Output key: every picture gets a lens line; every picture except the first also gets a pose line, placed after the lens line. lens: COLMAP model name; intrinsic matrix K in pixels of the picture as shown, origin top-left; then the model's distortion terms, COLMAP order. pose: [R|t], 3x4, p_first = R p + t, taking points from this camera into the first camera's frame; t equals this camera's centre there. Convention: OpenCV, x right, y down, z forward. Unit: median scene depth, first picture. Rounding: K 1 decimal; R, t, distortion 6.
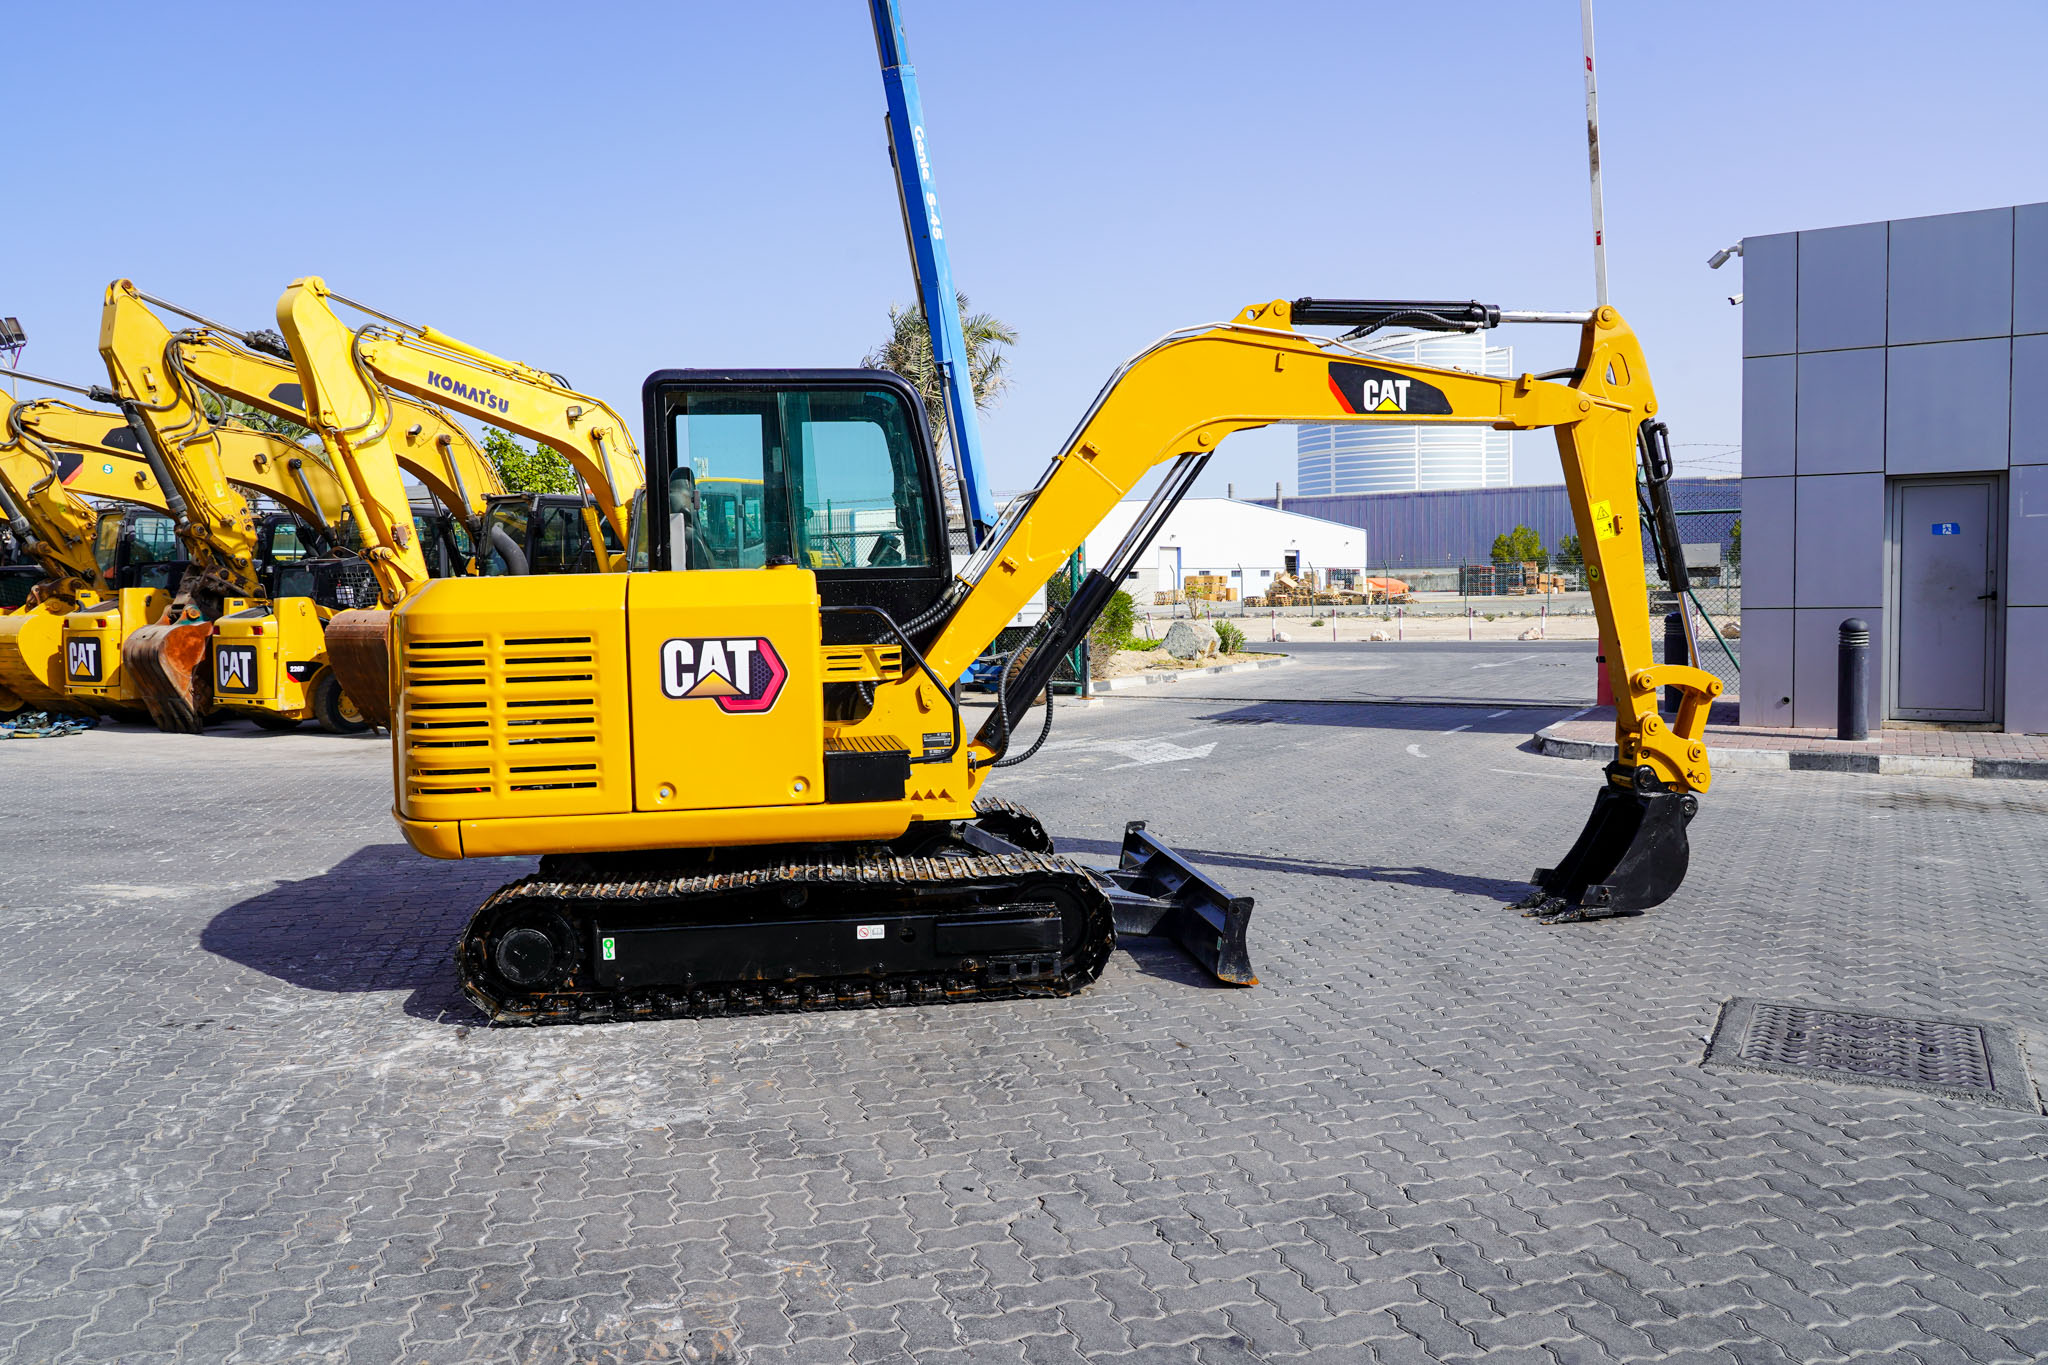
lens RADIAL K [[1487.8, 0, 1018.1], [0, 1487.8, 660.5], [0, 0, 1]] dist [-0.004572, 0.005578]
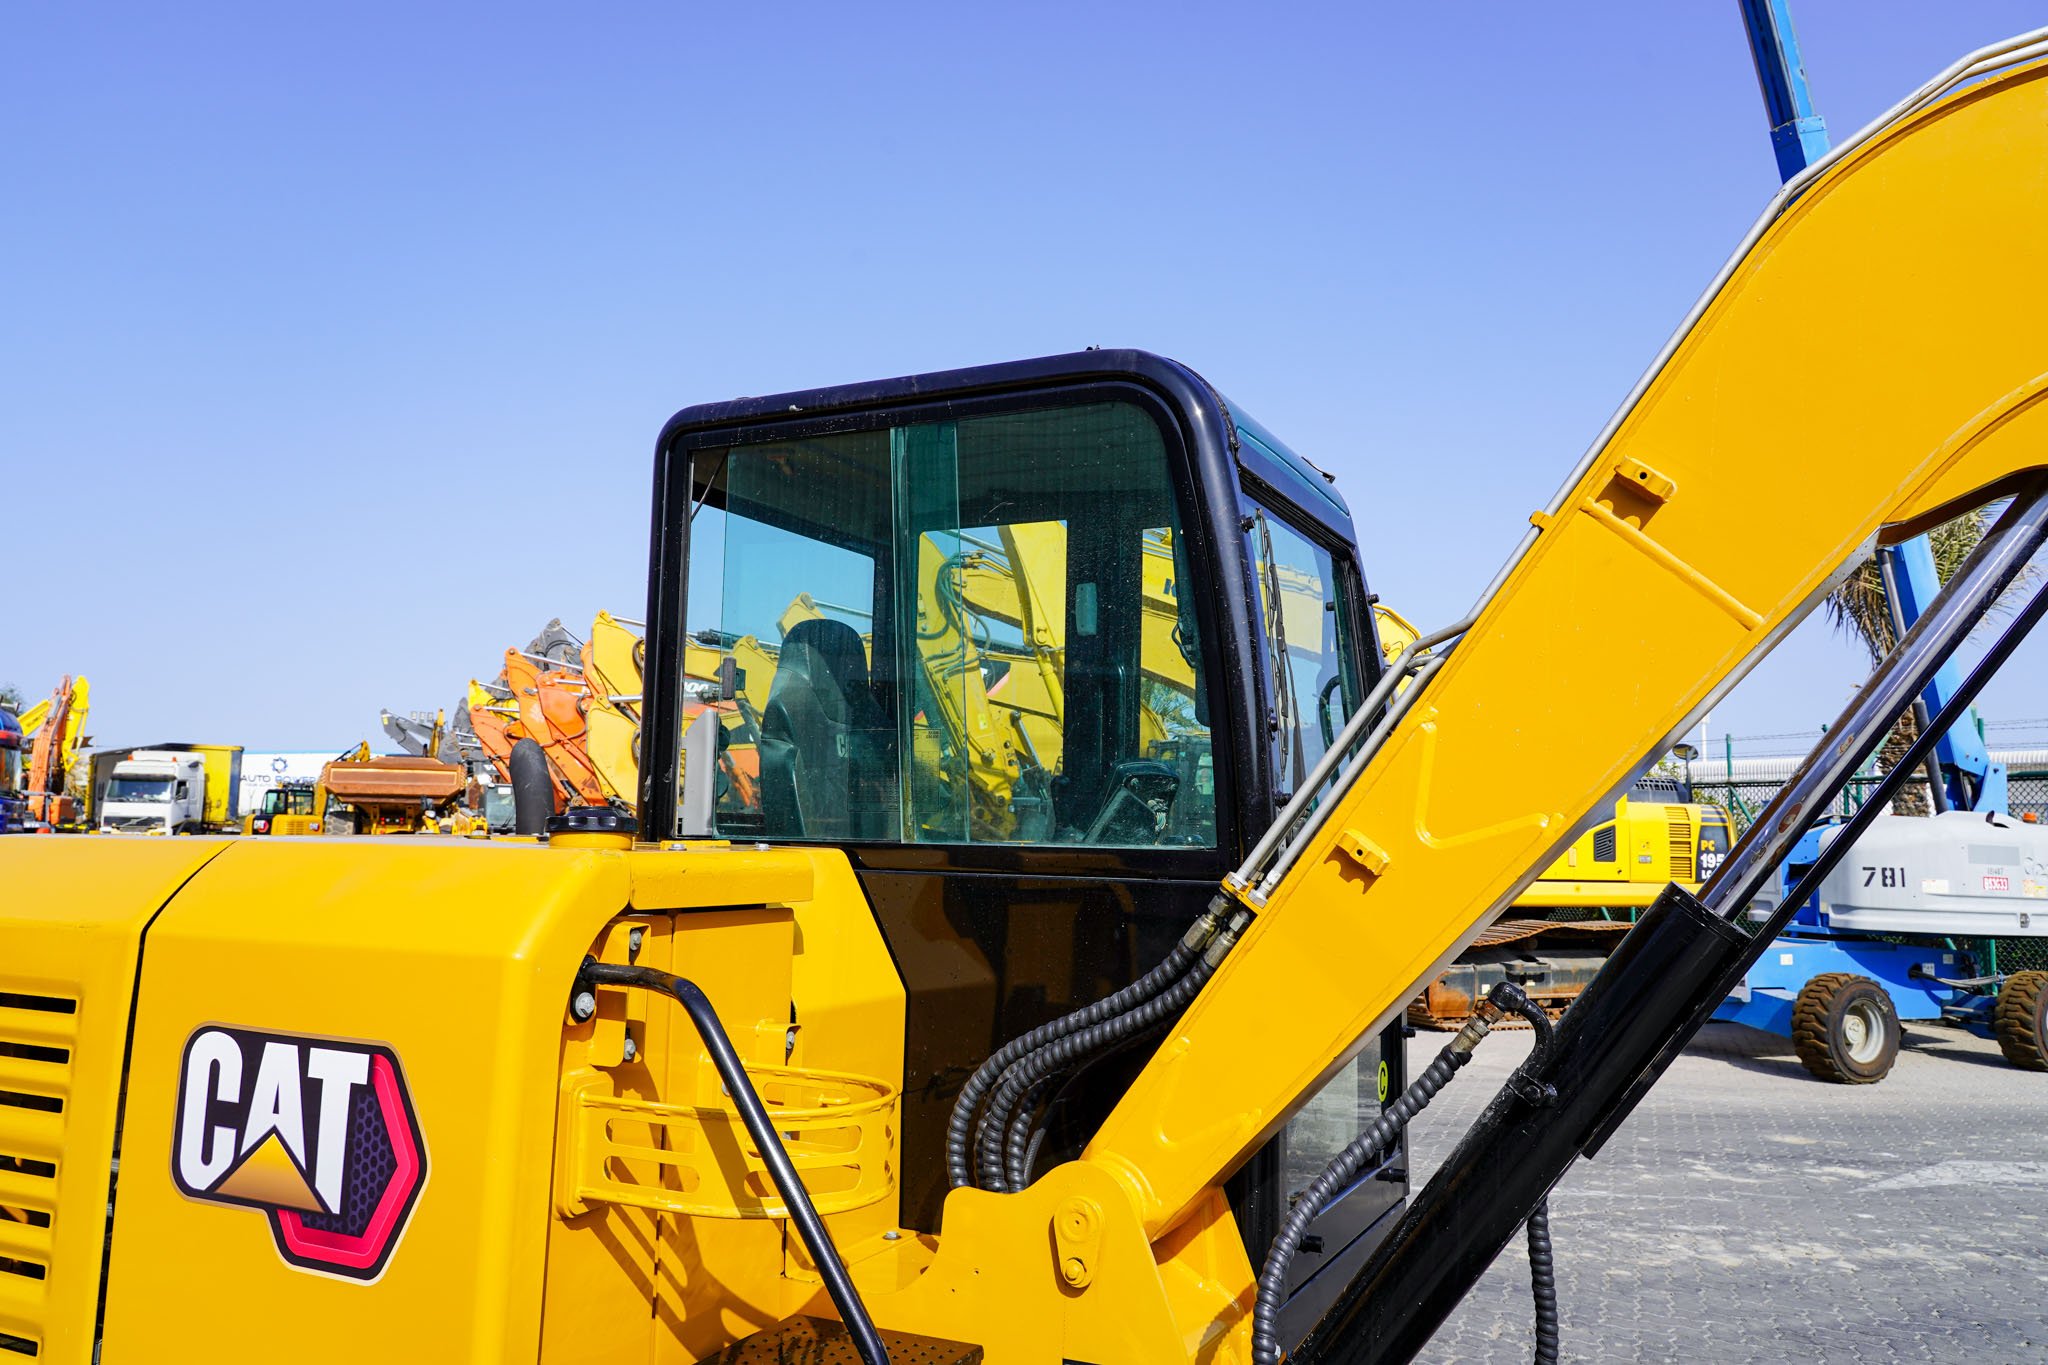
lens RADIAL K [[1539.3, 0, 1022.8], [0, 1539.3, 651.8], [0, 0, 1]] dist [-0.006219, 0.006734]
pose [[0.809194, -0.030758, -0.586736, 0.120622], [-0.068062, 0.986998, -0.145609, -0.050036], [0.583586, 0.157761, 0.796579, 0.628476]]
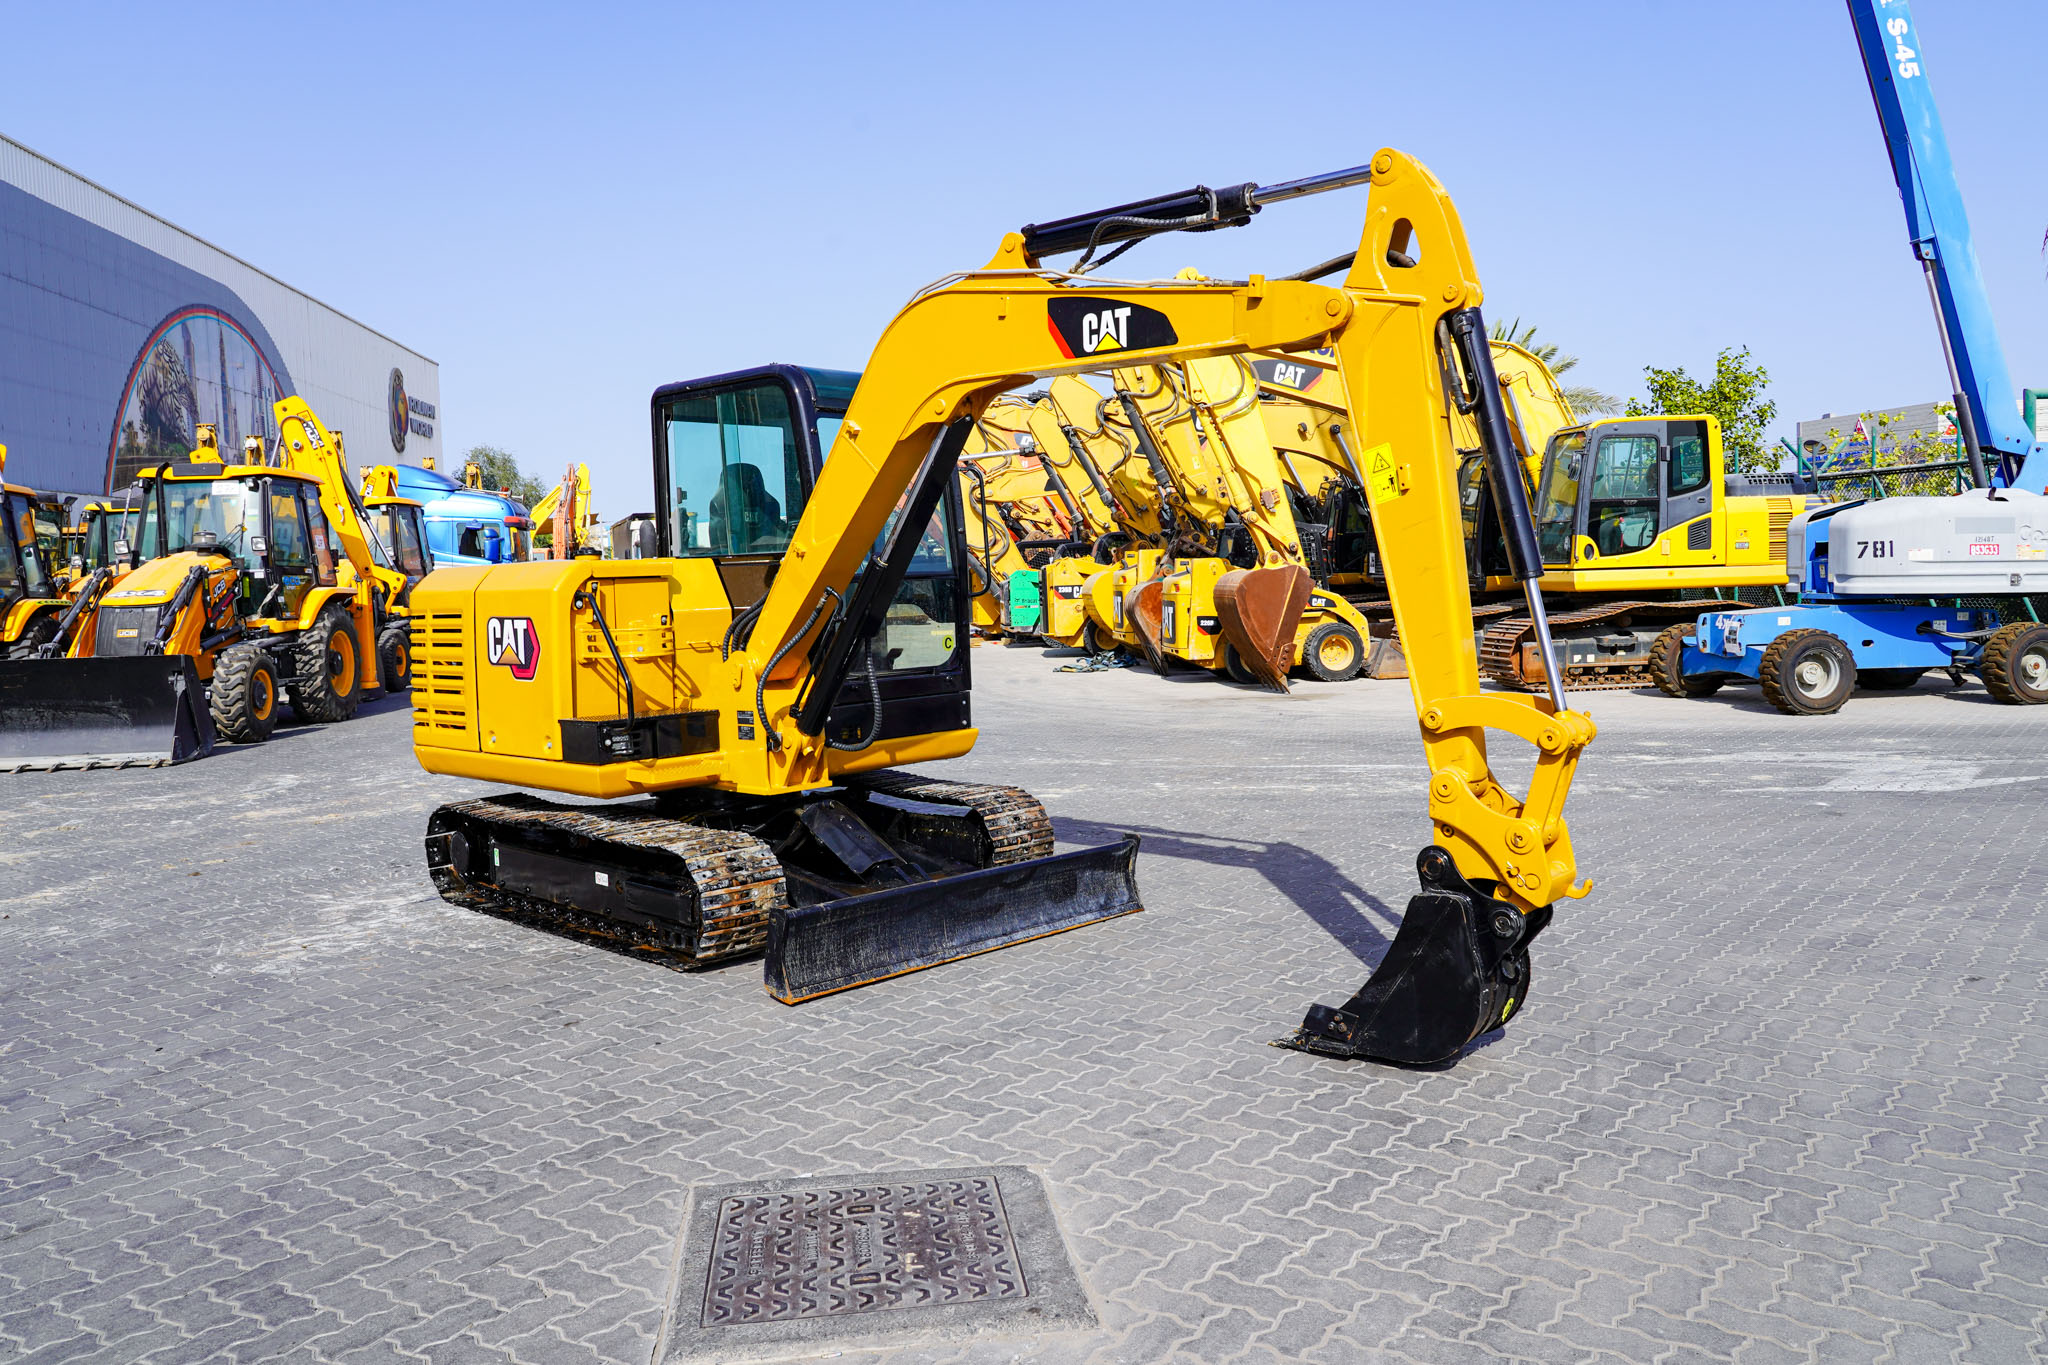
lens RADIAL K [[1550.3, 0, 1011.9], [0, 1550.3, 669.2], [0, 0, 1]] dist [0.018521, 0.002581]
pose [[0.604930, 0.054883, -0.794385, 0.841120], [-0.023428, 0.998417, 0.051139, -0.037538], [0.795934, -0.012324, 0.605258, 0.436729]]
